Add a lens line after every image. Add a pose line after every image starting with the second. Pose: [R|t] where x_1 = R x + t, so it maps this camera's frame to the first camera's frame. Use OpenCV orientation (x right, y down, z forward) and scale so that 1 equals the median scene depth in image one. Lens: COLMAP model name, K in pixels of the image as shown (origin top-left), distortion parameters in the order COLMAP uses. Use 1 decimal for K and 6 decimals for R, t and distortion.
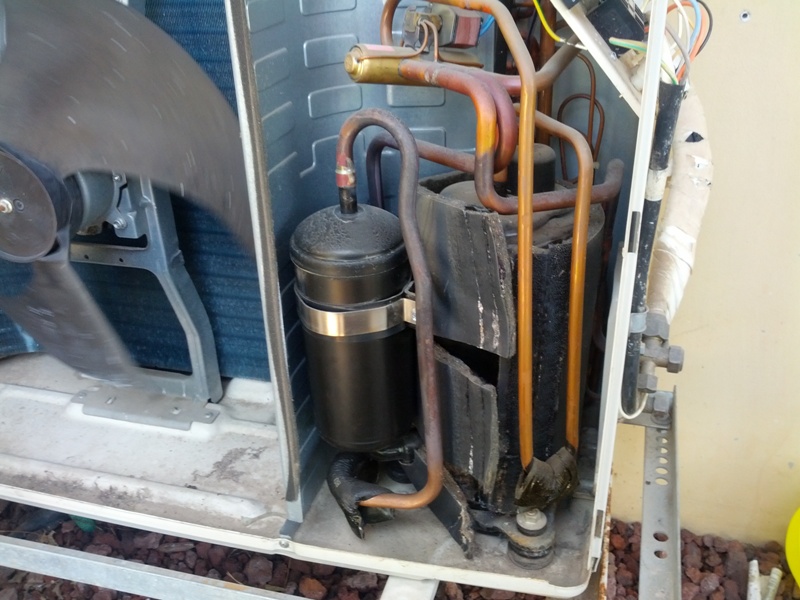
lens RADIAL K [[810.1, 0, 400.0], [0, 810.1, 300.0], [0, 0, 1]] dist [0.001820, -0.020724]
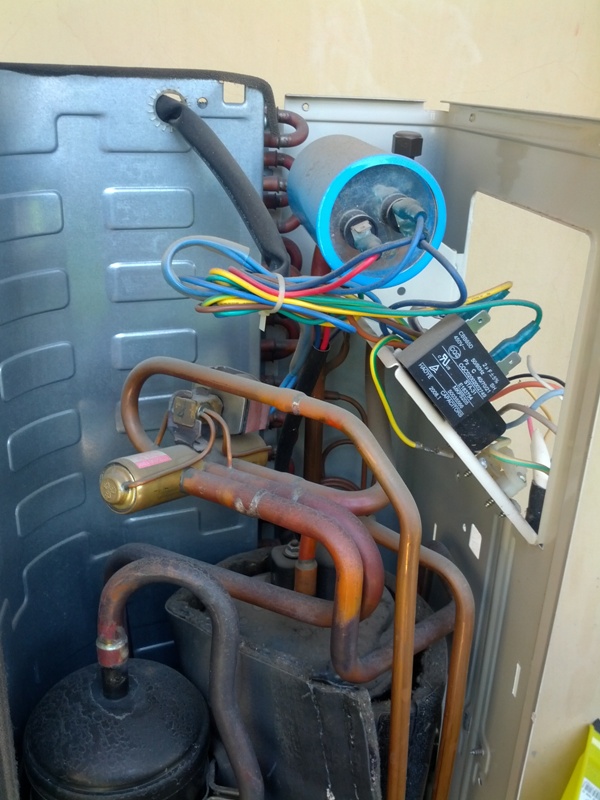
lens RADIAL K [[810.1, 0, 318.2], [0, 810.1, 400.4], [0, 0, 1]] dist [0.001820, -0.020724]
pose [[0.901868, -0.097720, 0.420814, -0.176710], [0.136184, 0.988725, -0.062265, -0.292683], [-0.409984, 0.113463, 0.905008, 0.311825]]
